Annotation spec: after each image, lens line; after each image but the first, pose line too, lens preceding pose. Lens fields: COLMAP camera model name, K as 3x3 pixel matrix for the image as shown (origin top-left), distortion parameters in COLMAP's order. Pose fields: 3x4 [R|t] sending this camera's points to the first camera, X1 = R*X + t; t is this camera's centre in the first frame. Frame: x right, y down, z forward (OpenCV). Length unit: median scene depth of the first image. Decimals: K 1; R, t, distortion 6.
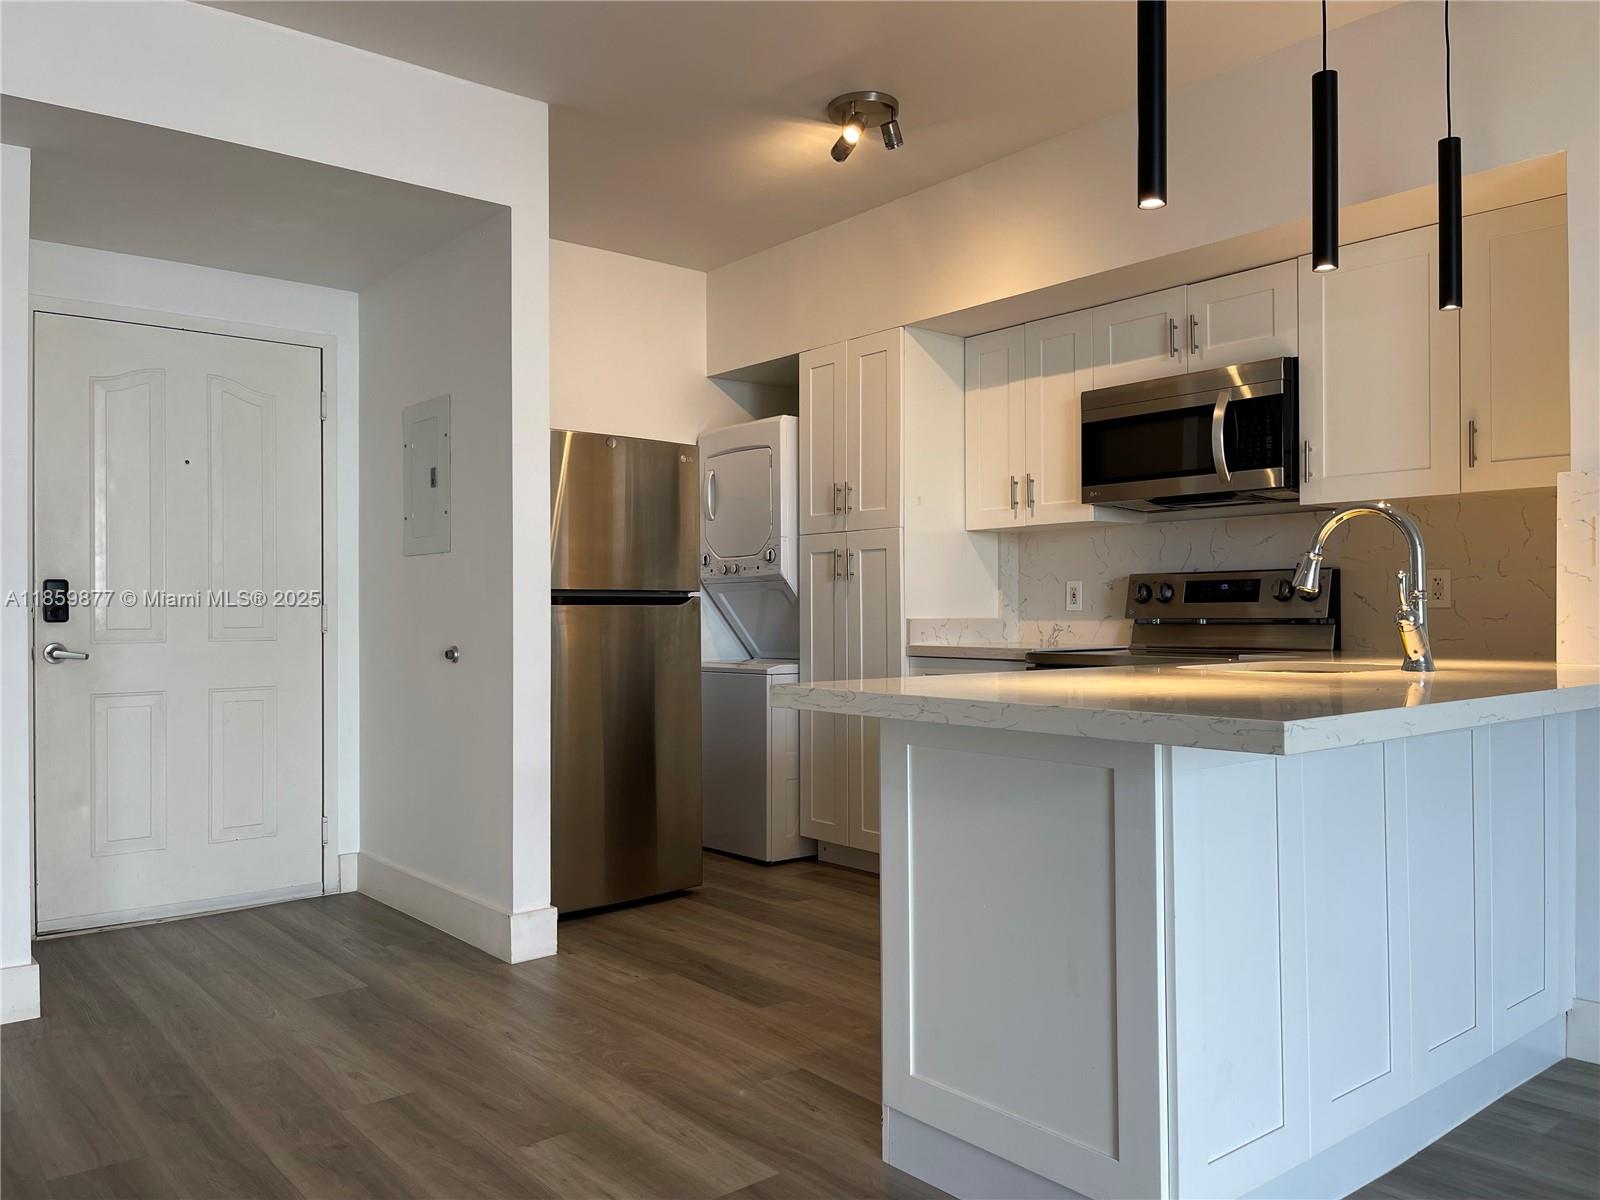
lens RADIAL K [[1206.8, 0, 800.0], [0, 1206.8, 600.0], [0, 0, 1]] dist [0.181391, -0.214625]
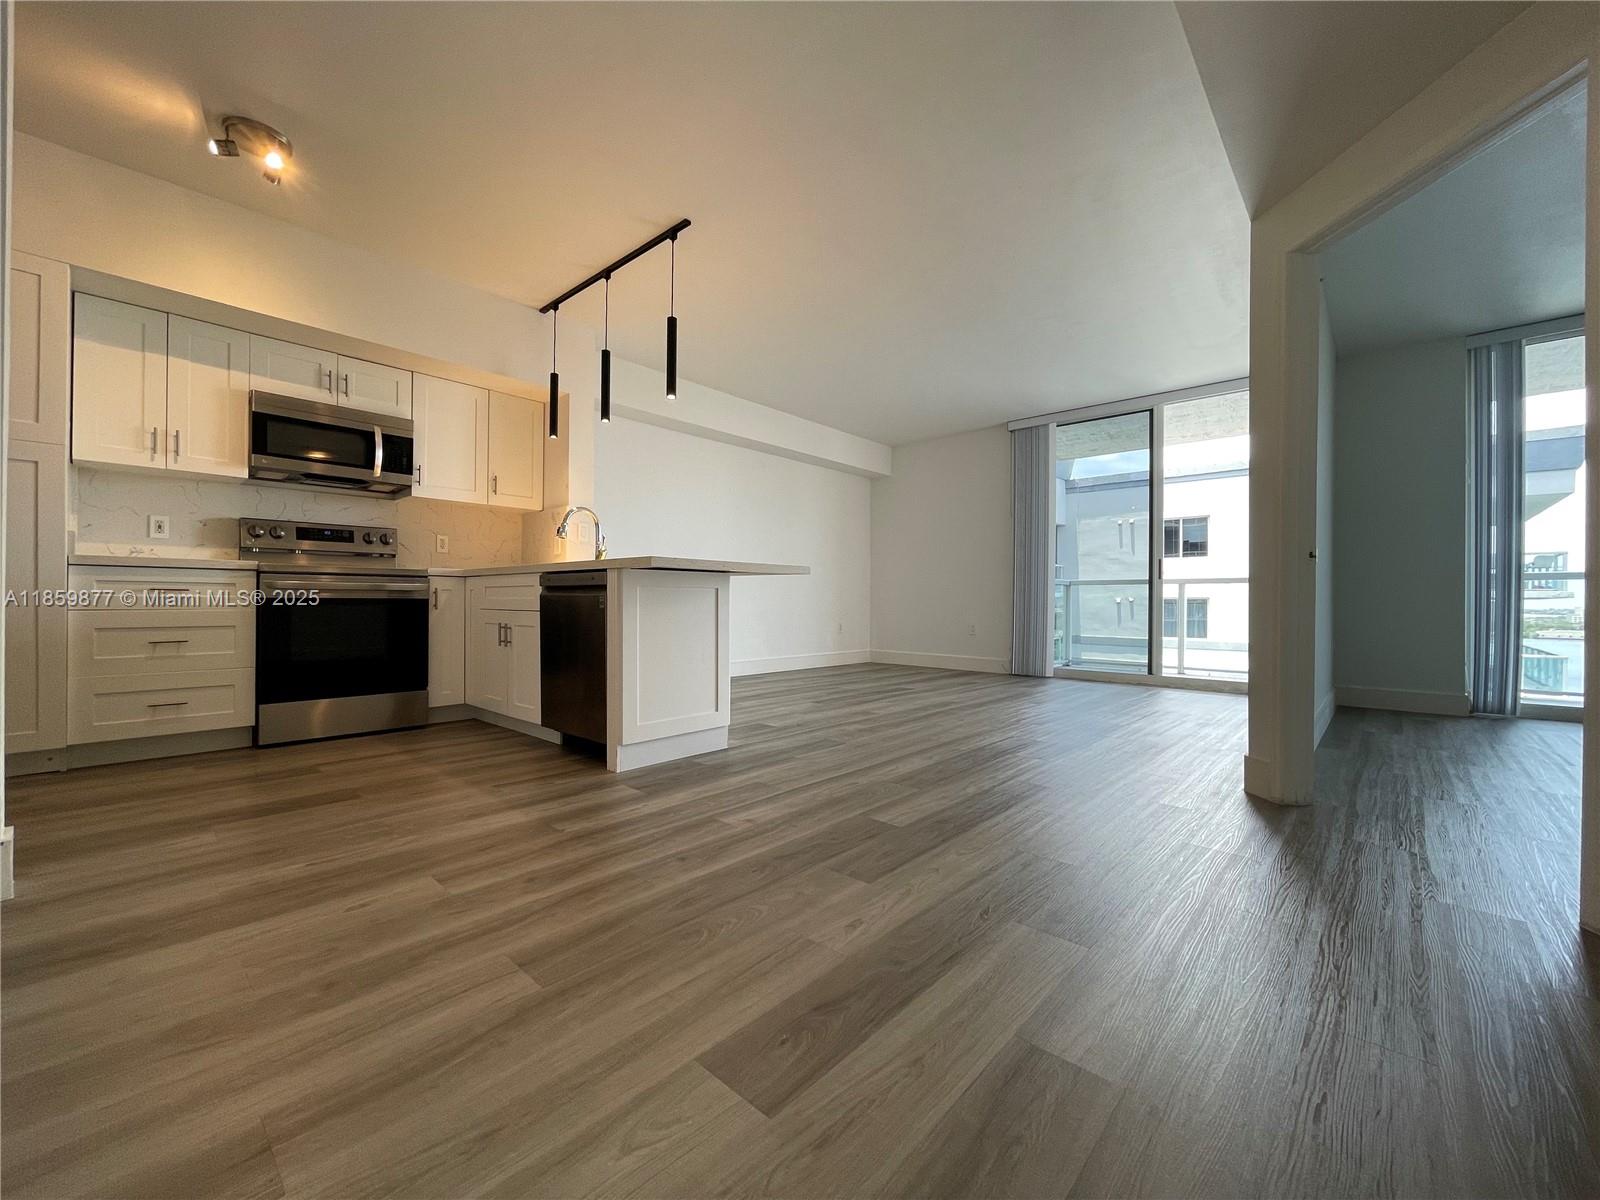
lens RADIAL K [[643.0, 0, 778.1], [0, 643.0, 600.4], [0, 0, 1]] dist [0.000646, -0.000083]
pose [[-0.118692, 0.004067, 0.992923, -0.566672], [-0.016605, 0.999844, -0.006080, 0.071776], [-0.992792, -0.017209, -0.118606, 0.430188]]
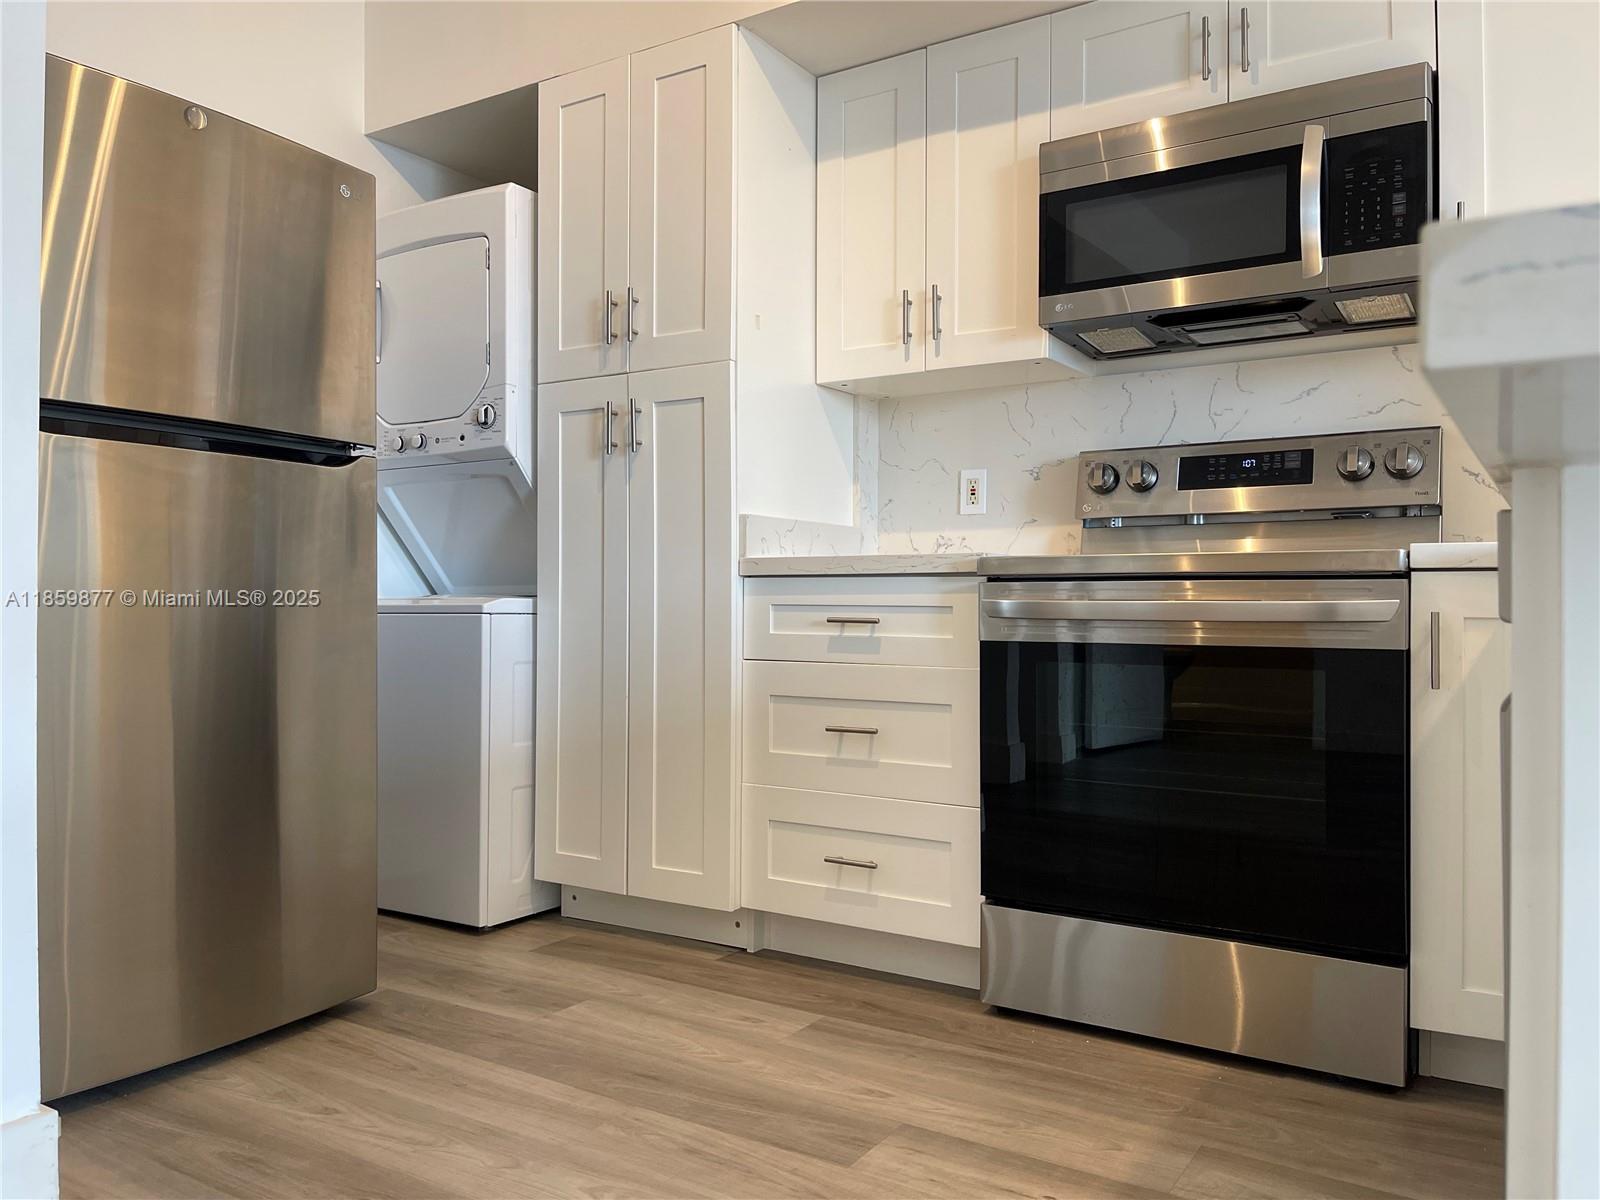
lens RADIAL K [[1213.2, 0, 800.0], [0, 1213.2, 600.0], [0, 0, 1]] dist [0.085891, -0.109473]
pose [[0.951386, 0.008310, 0.307888, -0.068976], [-0.010775, 0.999922, 0.006308, 0.053908], [-0.307812, -0.009319, 0.951402, 0.415646]]
